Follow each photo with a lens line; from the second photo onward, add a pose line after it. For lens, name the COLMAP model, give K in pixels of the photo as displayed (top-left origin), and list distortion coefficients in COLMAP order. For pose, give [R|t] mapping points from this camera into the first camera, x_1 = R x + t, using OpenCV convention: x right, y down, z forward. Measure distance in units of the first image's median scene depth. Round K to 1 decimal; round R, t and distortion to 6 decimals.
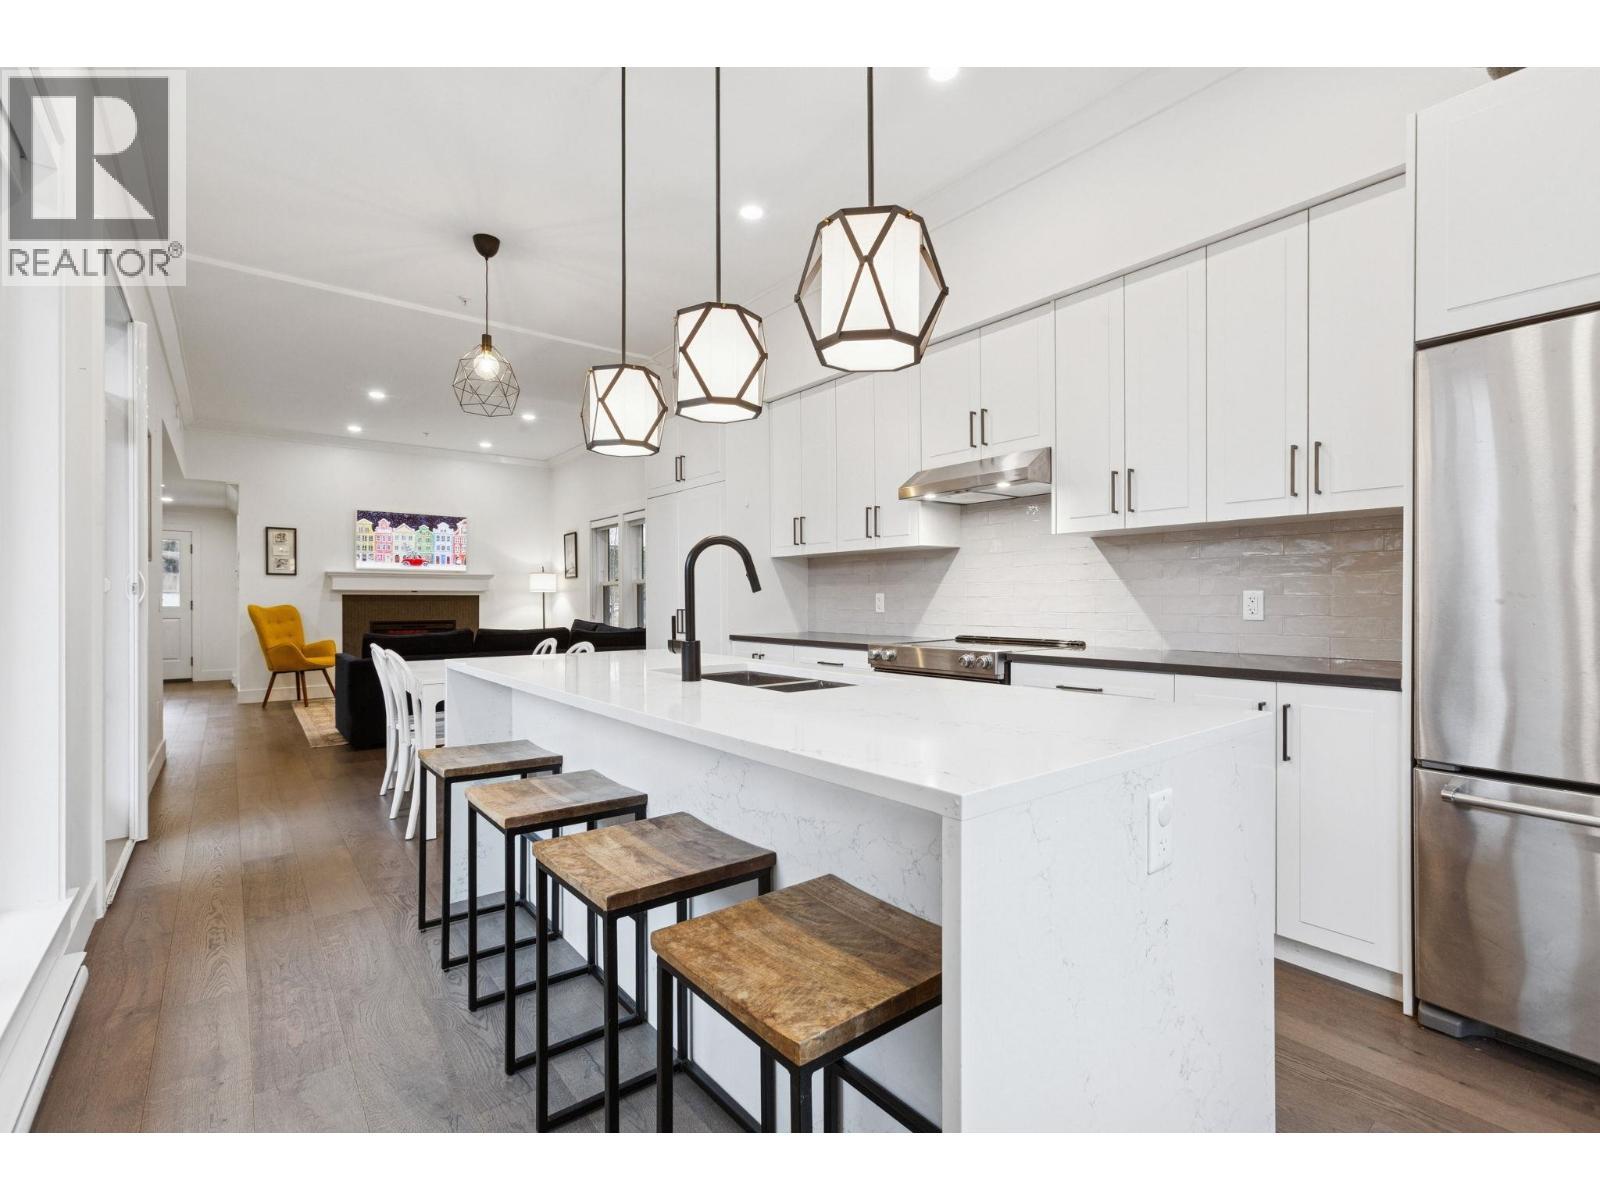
lens RADIAL K [[724.2, 0, 800.0], [0, 724.2, 600.0], [0, 0, 1]] dist [-0.002646, 0.000063]
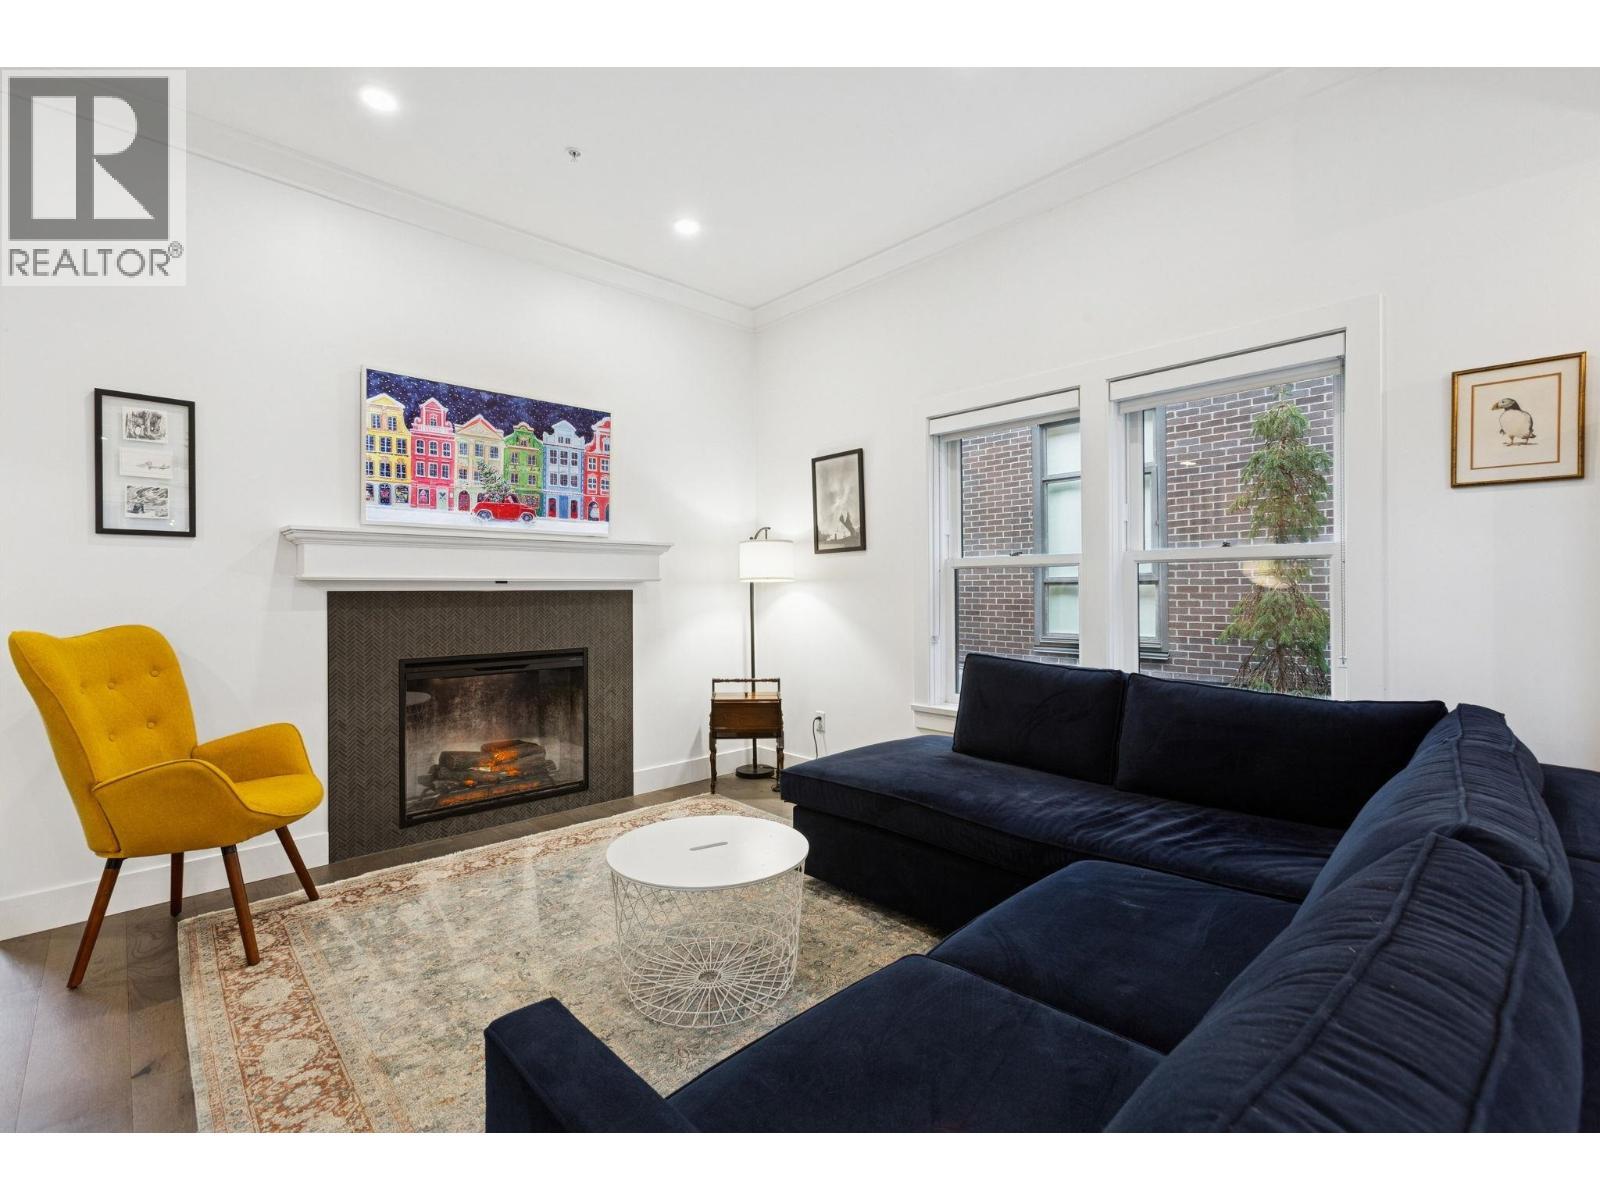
lens RADIAL K [[714.1, 0, 793.8], [0, 714.1, 584.5], [0, 0, 1]] dist [-0.020895, 0.019510]
pose [[0.996287, -0.002922, 0.086039, -0.409340], [0.003556, 0.999968, -0.007219, -0.007076], [-0.086015, 0.007498, 0.996266, 0.592024]]
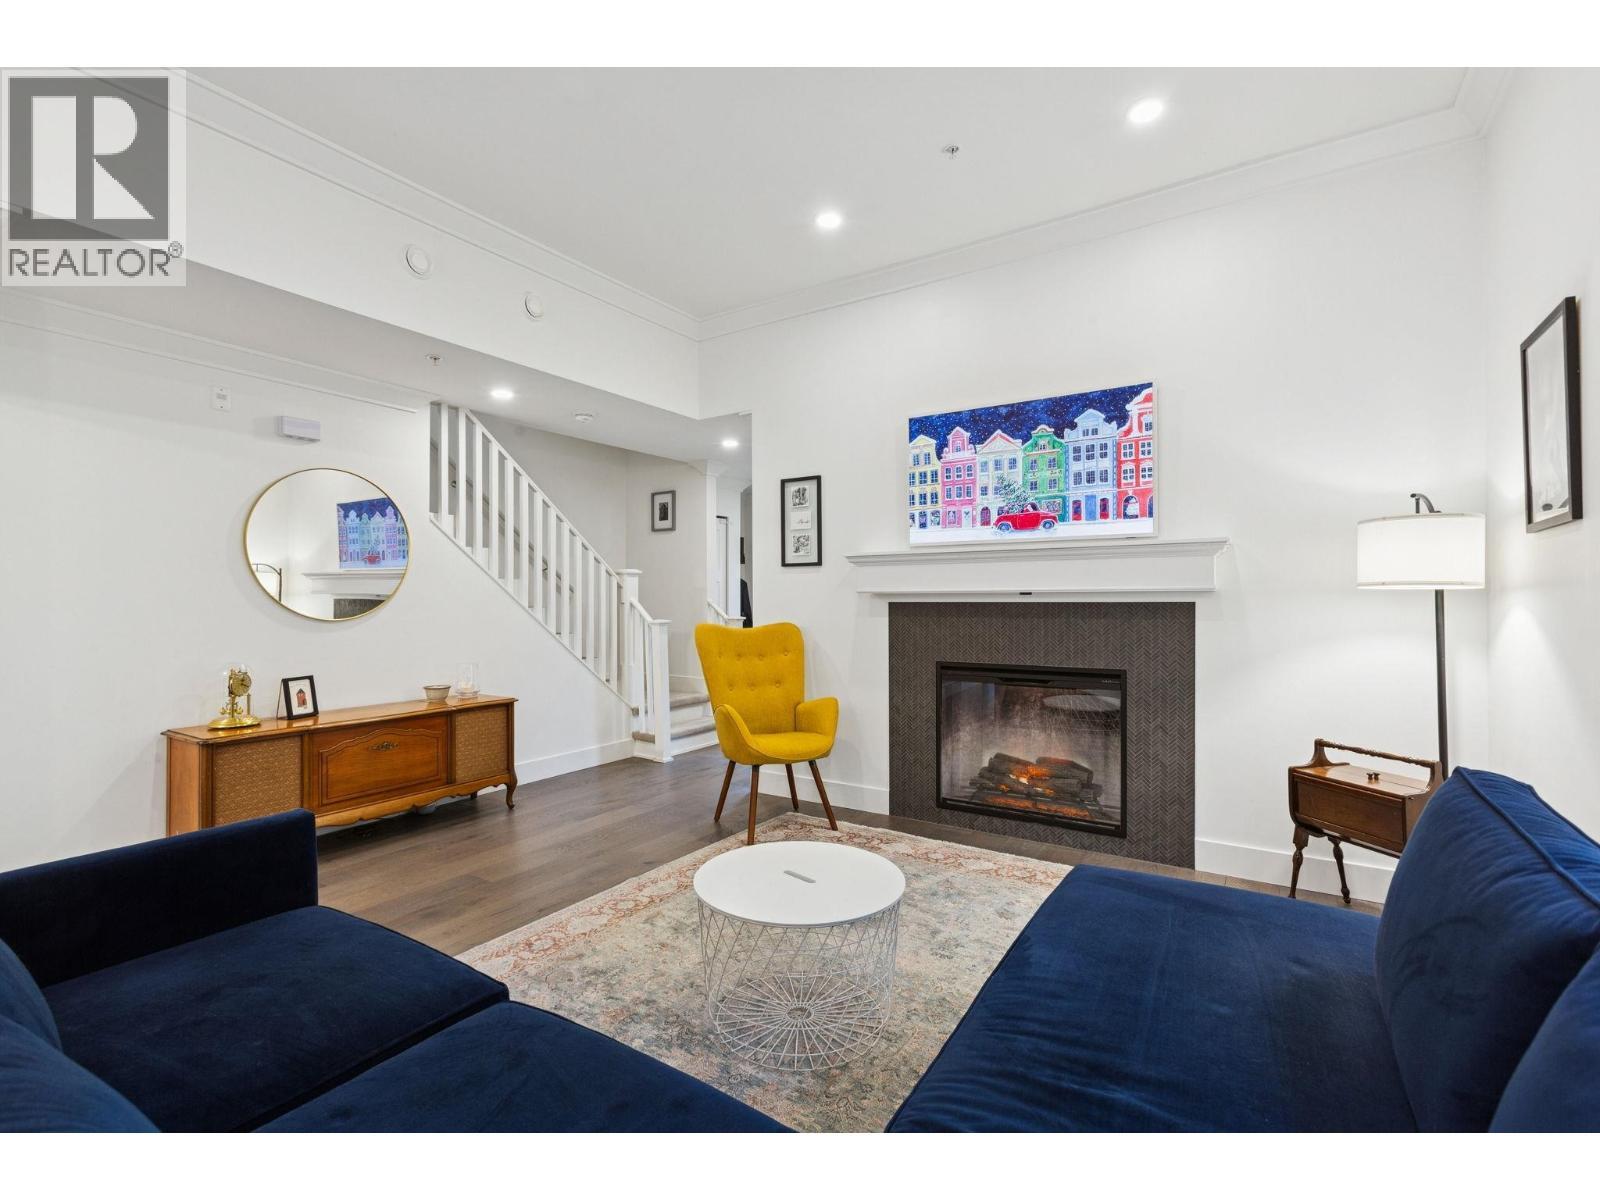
lens RADIAL K [[724.2, 0, 800.0], [0, 724.2, 600.0], [0, 0, 1]] dist [-0.002646, 0.000063]
pose [[0.325121, 0.001659, -0.945671, -0.192684], [0.002527, 0.999993, 0.002623, -0.009716], [0.945669, -0.003242, 0.325115, 0.762411]]
